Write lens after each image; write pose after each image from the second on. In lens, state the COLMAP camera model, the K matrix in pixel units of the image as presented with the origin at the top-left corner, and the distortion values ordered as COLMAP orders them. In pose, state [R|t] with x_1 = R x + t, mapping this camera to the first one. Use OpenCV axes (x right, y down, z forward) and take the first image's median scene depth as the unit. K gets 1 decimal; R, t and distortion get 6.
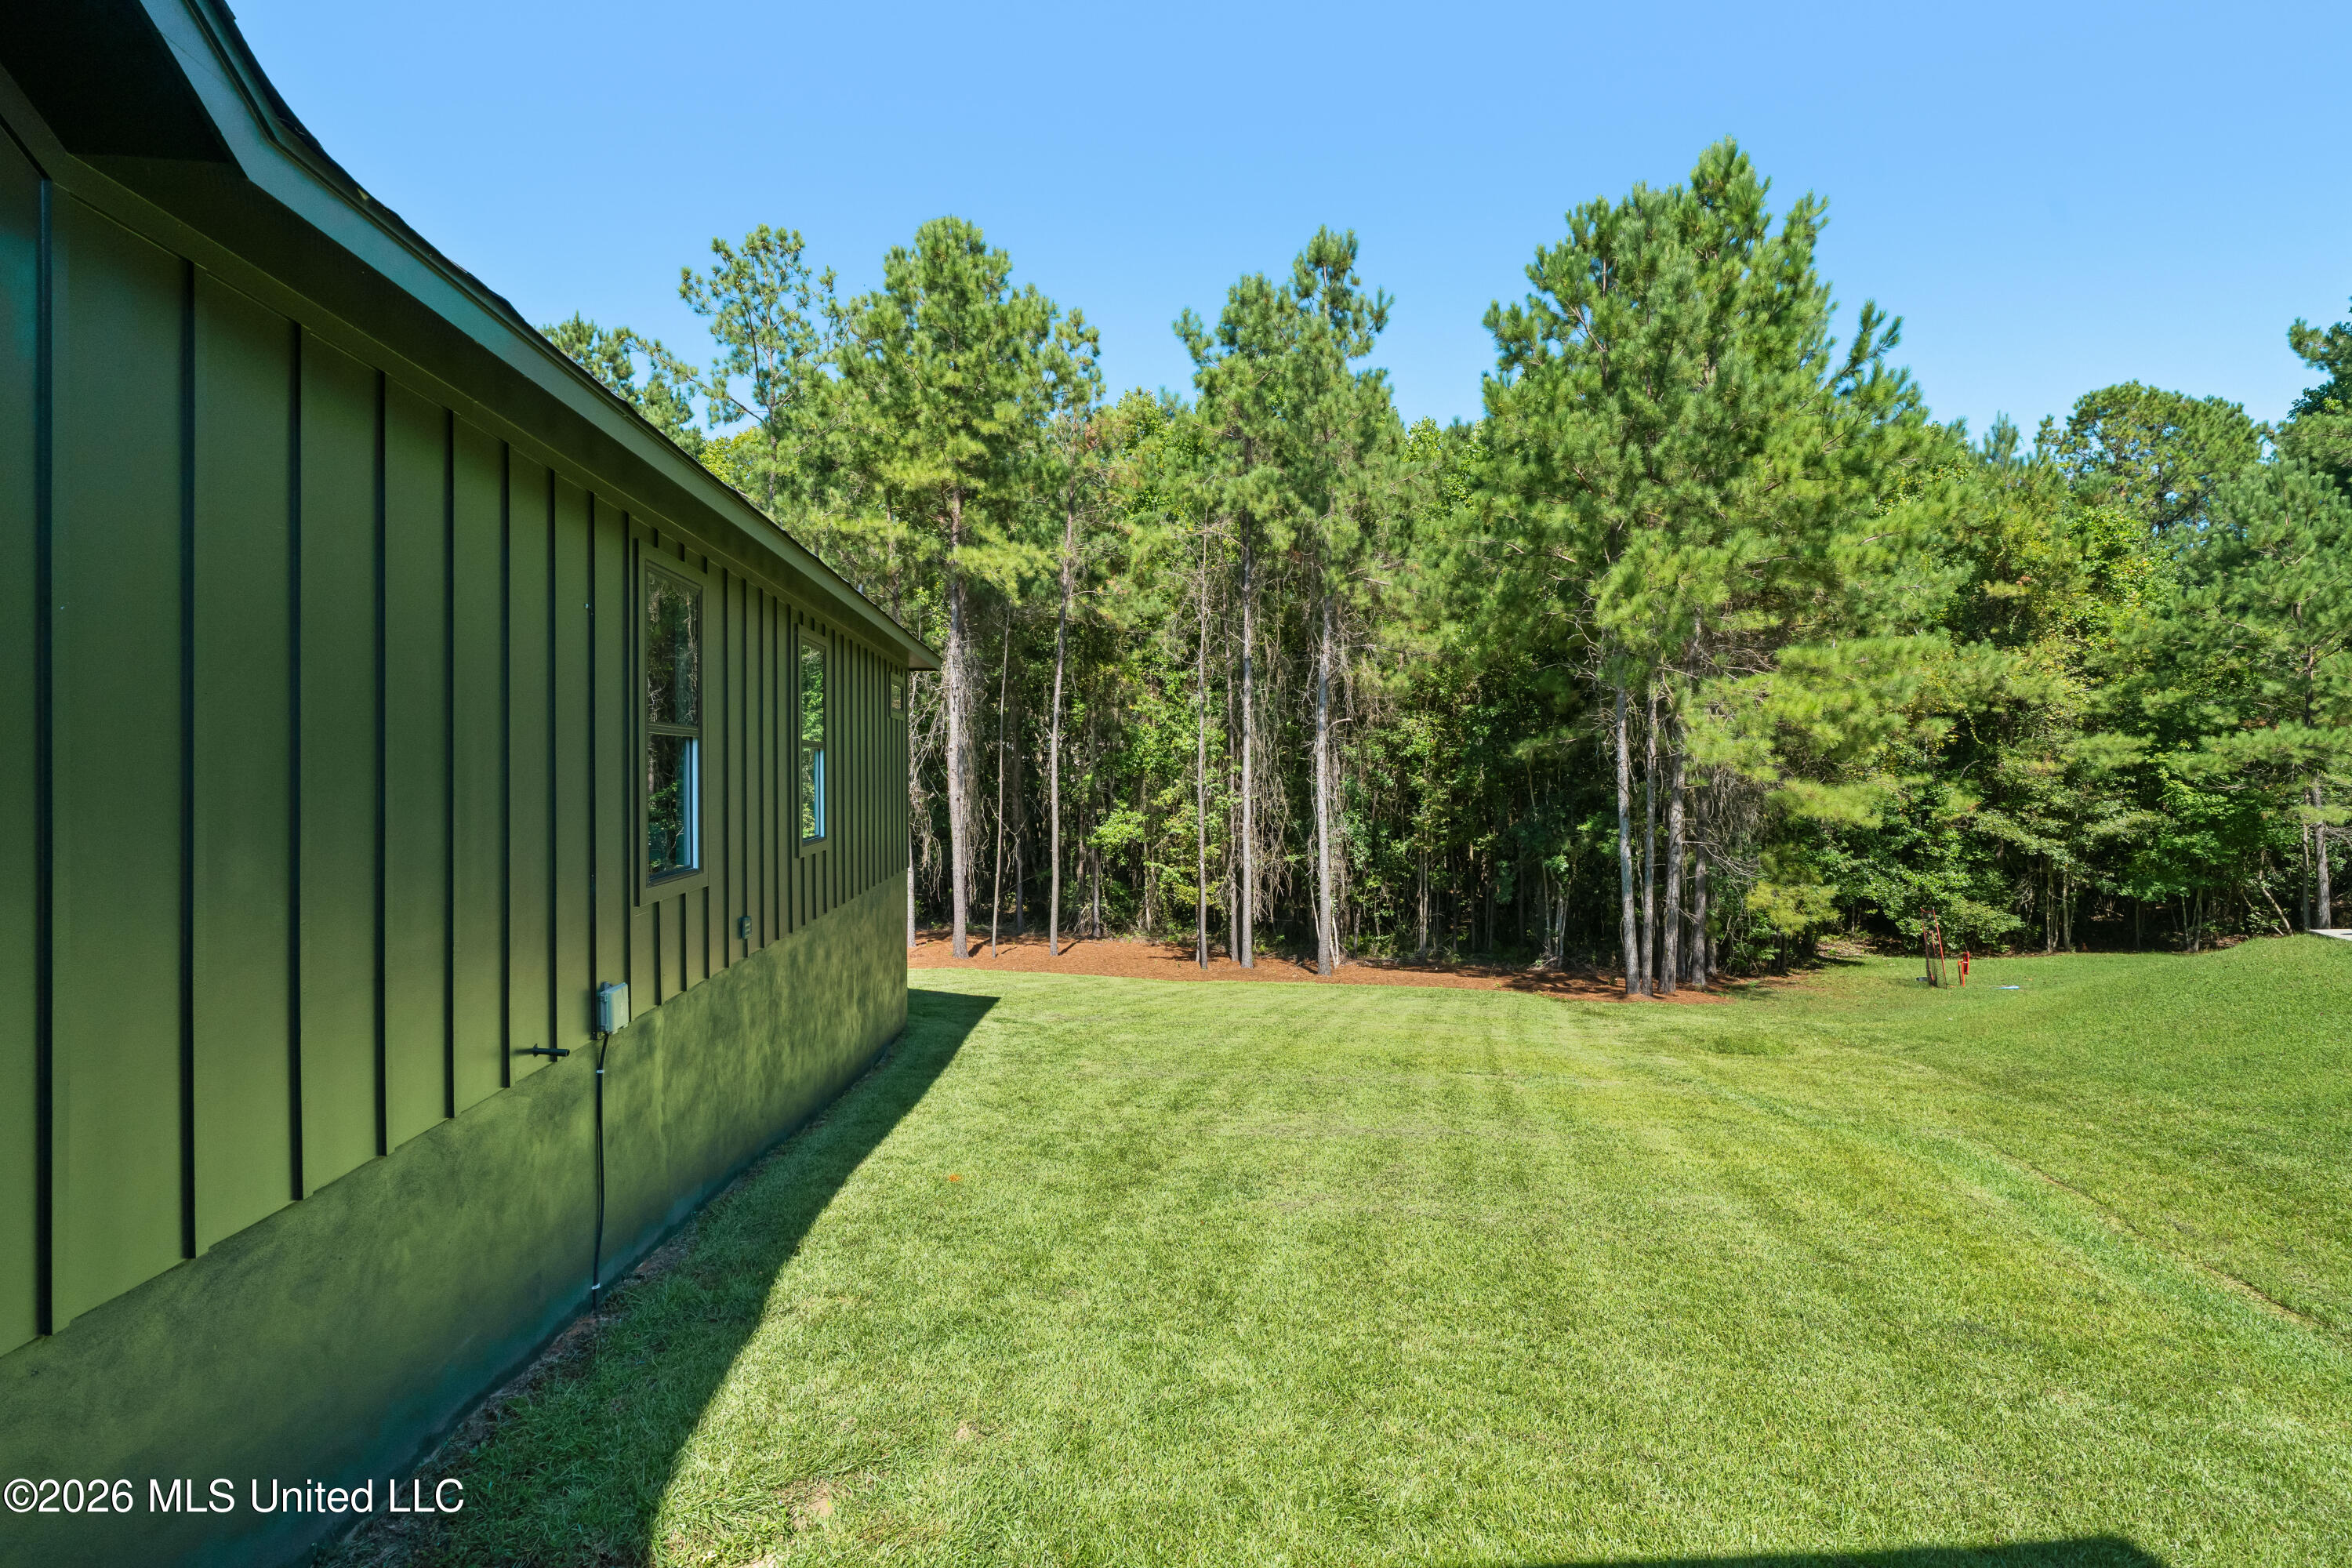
lens RADIAL K [[1074.7, 0, 1163.8], [0, 1074.7, 784.6], [0, 0, 1]] dist [-0.000632, -0.000085]
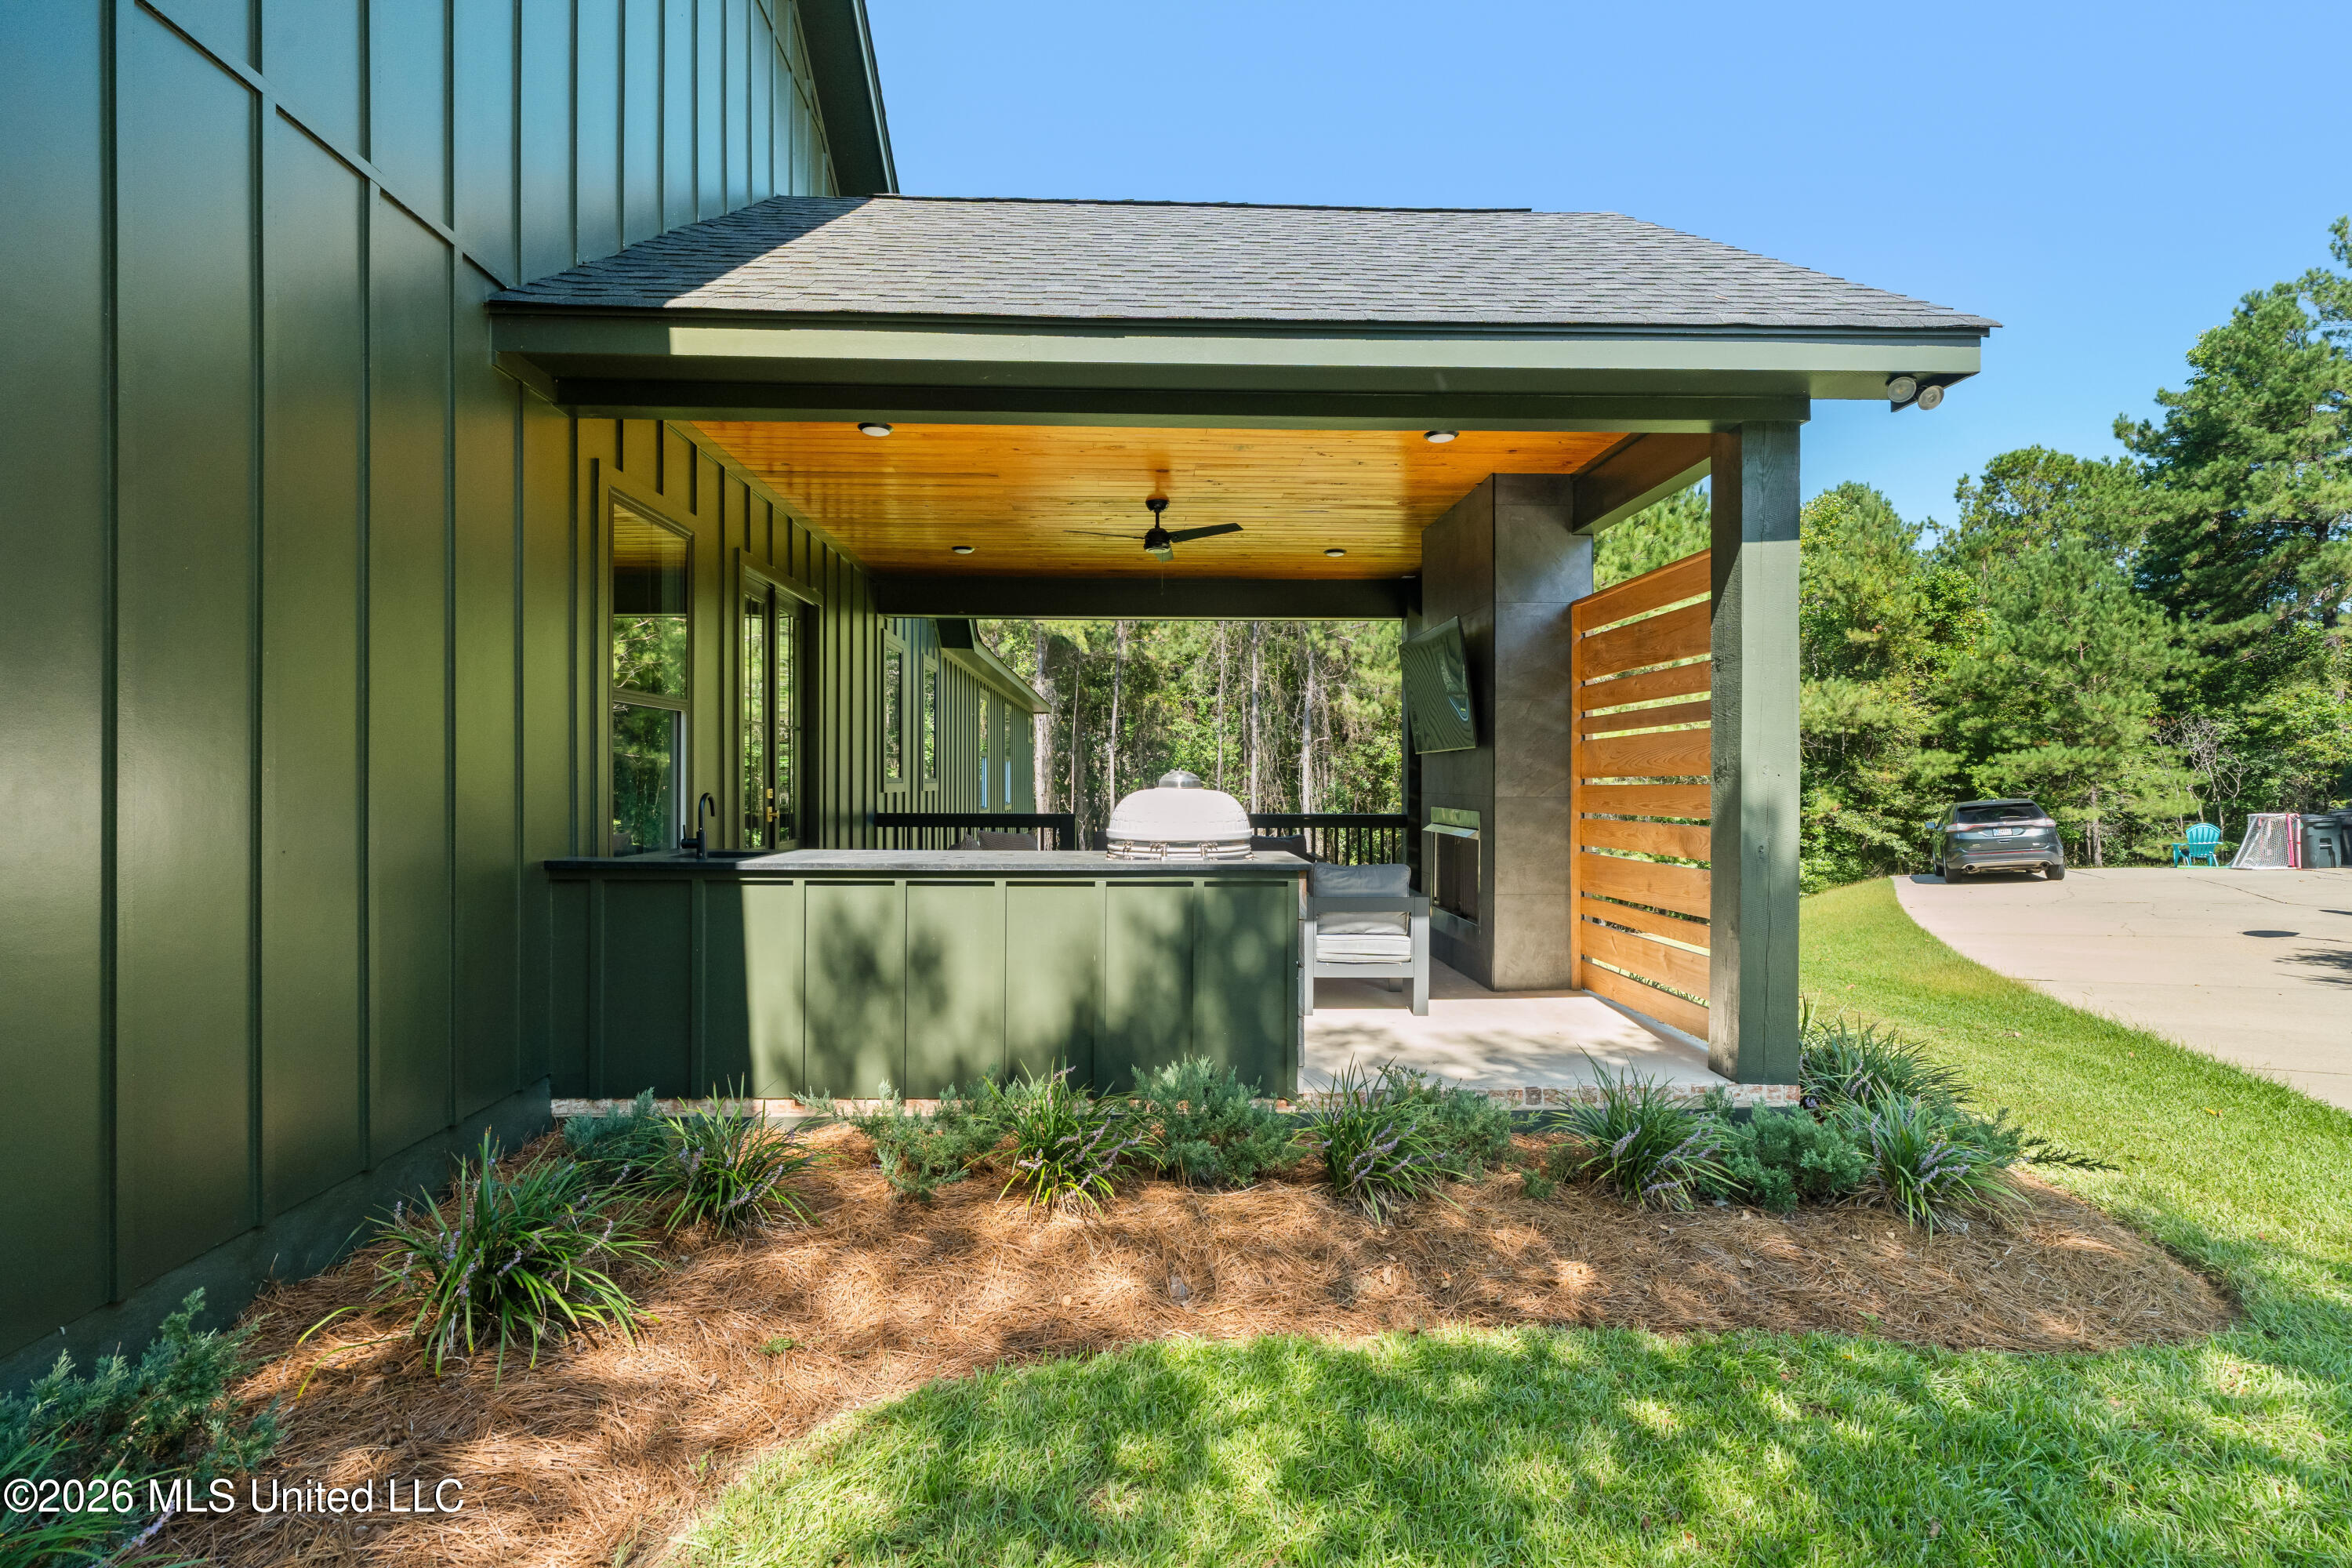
lens RADIAL K [[1074.7, 0, 1177.9], [0, 1074.7, 791.3], [0, 0, 1]] dist [-0.000632, -0.000085]
pose [[0.999356, 0.005926, -0.035391, 0.026251], [-0.005915, 0.999982, 0.000416, 0.005718], [0.035393, -0.000206, 0.999373, -0.307468]]
